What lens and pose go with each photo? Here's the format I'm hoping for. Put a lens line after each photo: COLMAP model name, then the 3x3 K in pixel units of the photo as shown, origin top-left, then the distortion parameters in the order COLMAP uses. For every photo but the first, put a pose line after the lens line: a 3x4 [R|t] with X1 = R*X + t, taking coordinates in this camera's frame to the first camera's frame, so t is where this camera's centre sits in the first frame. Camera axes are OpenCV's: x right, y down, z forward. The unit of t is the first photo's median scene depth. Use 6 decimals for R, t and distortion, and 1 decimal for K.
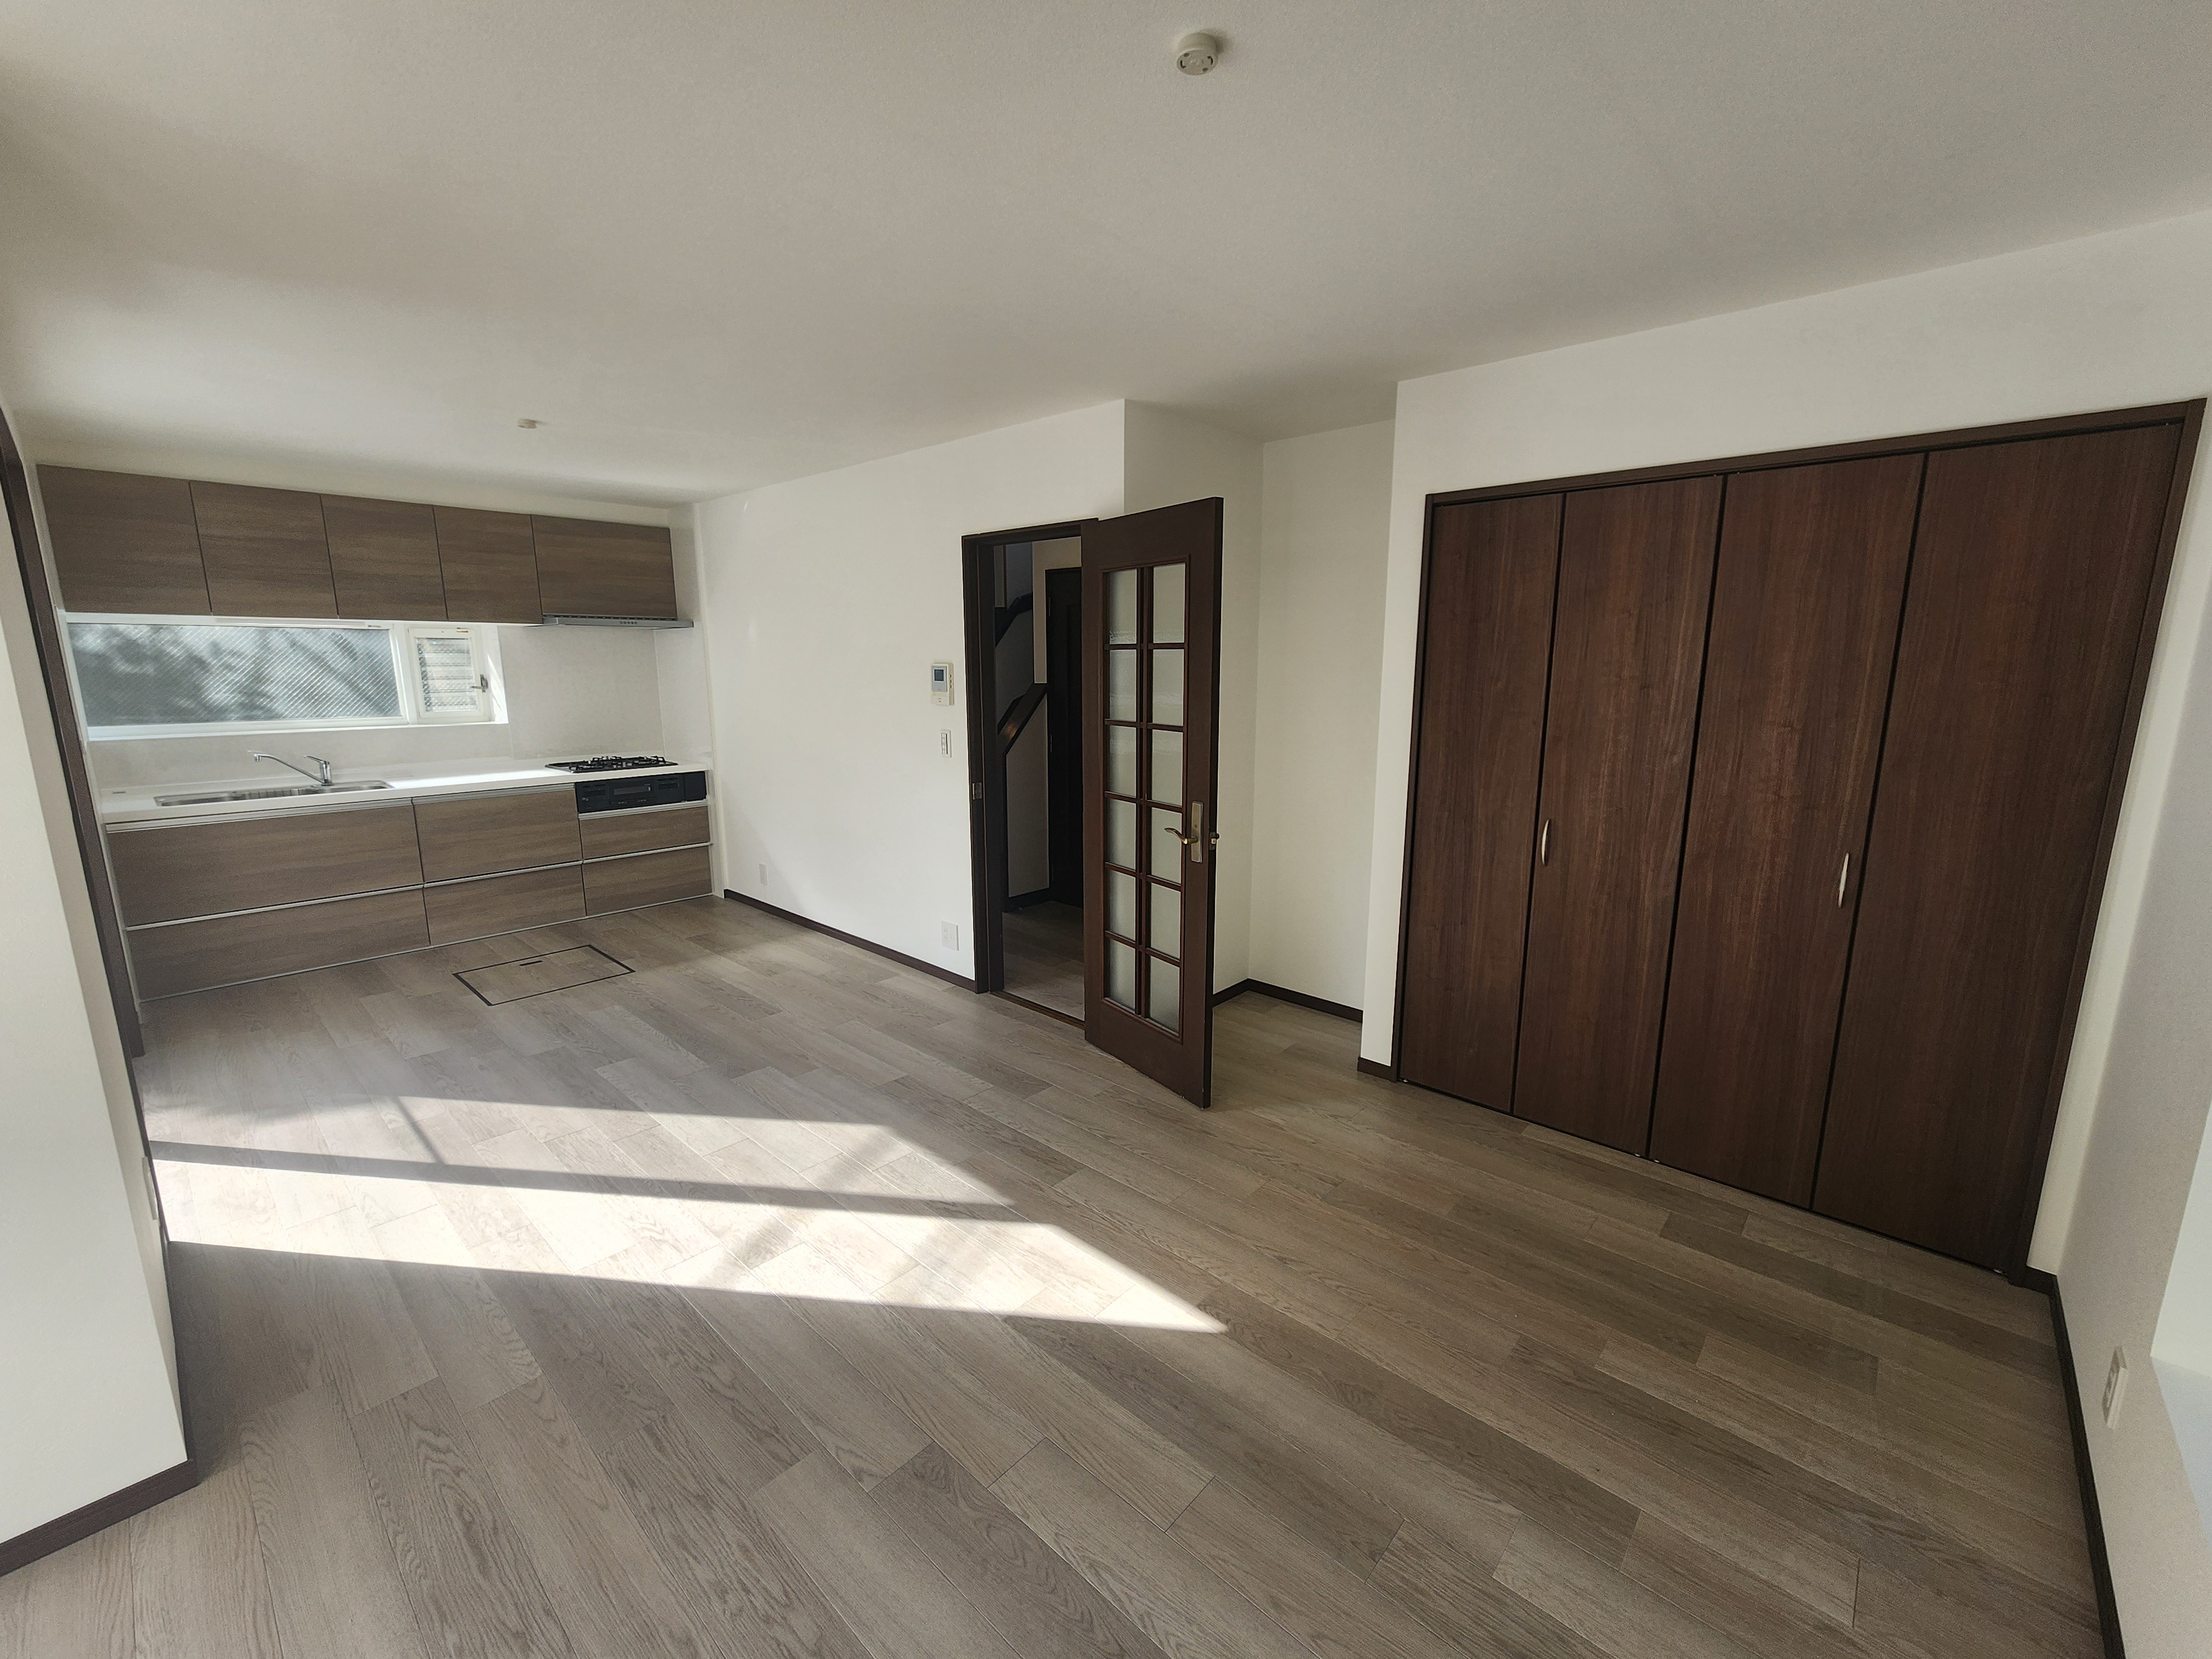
lens RADIAL K [[907.1, 0, 1116.6], [0, 907.1, 829.2], [0, 0, 1]] dist [0.002946, 0.000150]
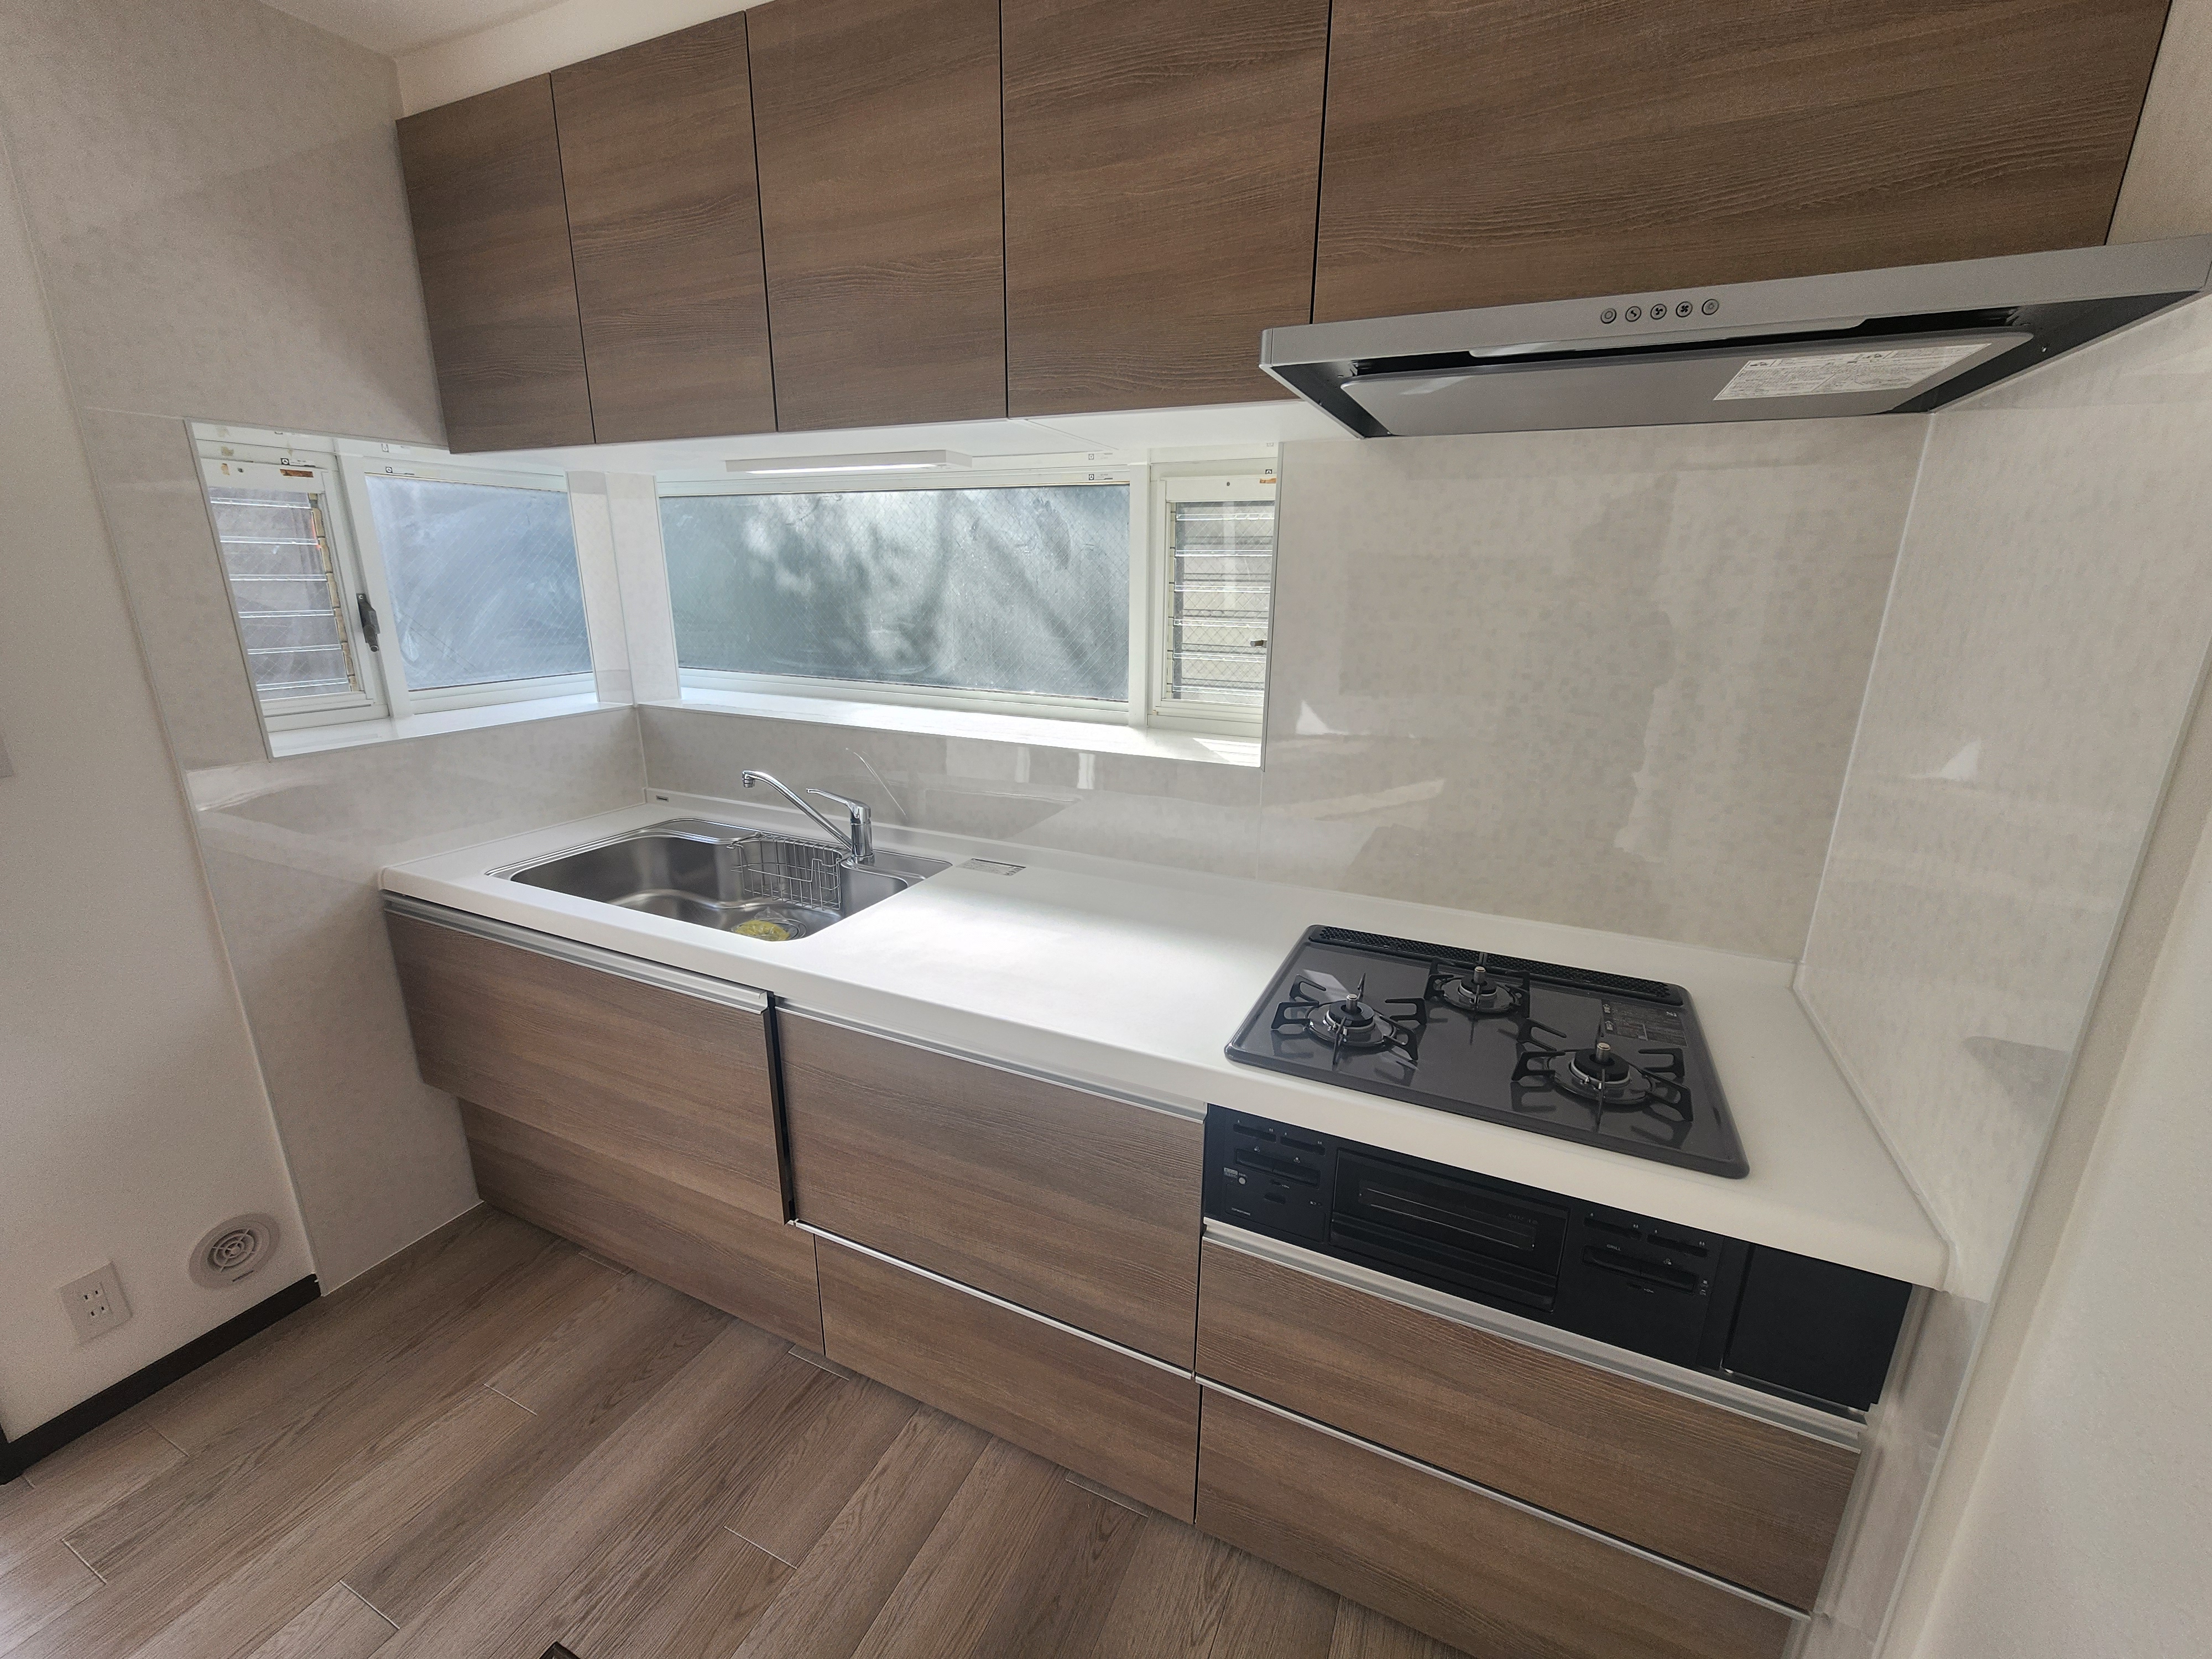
lens RADIAL K [[907.1, 0, 1116.6], [0, 907.1, 829.2], [0, 0, 1]] dist [0.002946, 0.000150]
pose [[0.296648, 0.260481, -0.918776, -0.429998], [-0.192878, 0.958598, 0.209496, -0.169991], [0.935306, 0.115065, 0.334608, 0.937504]]
